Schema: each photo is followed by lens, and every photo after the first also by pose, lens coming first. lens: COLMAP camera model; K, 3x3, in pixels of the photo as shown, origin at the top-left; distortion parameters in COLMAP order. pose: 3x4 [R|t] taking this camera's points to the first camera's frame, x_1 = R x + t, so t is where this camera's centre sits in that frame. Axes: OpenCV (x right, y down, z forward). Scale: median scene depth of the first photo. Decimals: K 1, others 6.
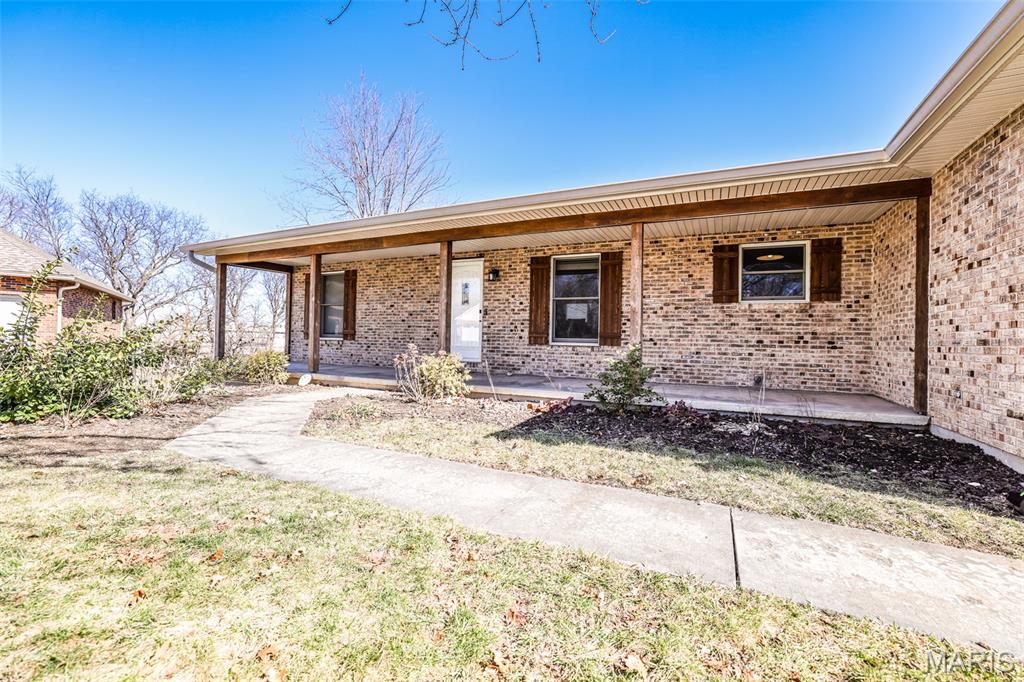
lens RADIAL K [[443.4, 0, 509.6], [0, 443.4, 341.4], [0, 0, 1]] dist [-0.041147, 0.014482]
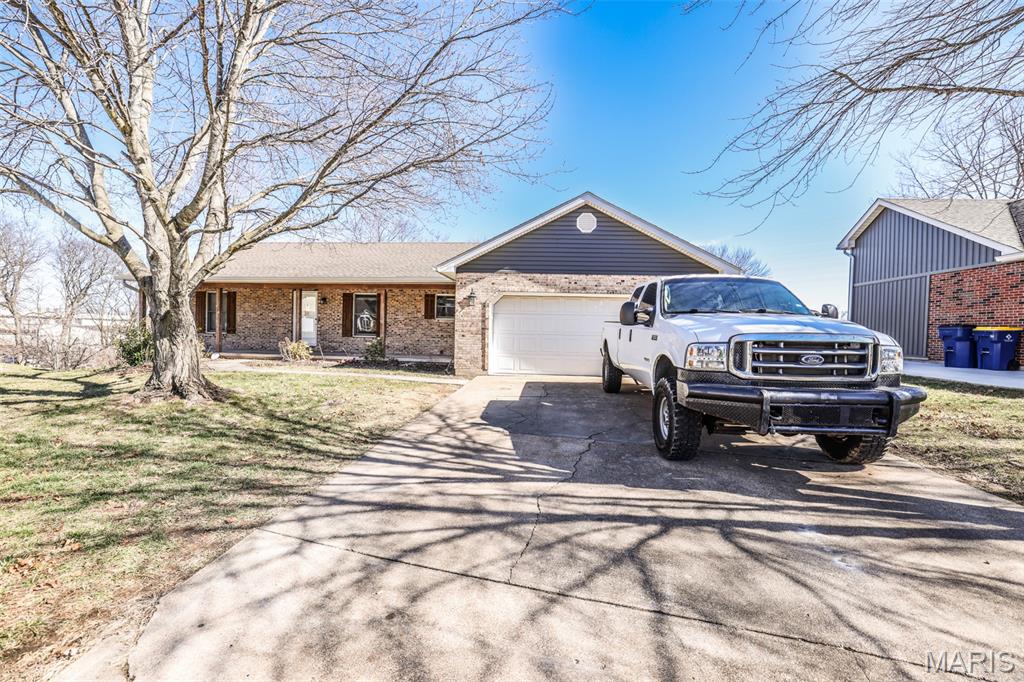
lens RADIAL K [[443.4, 0, 511.3], [0, 443.4, 343.7], [0, 0, 1]] dist [-0.041147, 0.014482]
pose [[0.937445, -0.008017, 0.348041, 0.064667], [-0.003868, 0.999433, 0.033441, -0.030304], [-0.348112, -0.032695, 0.936883, -1.111850]]
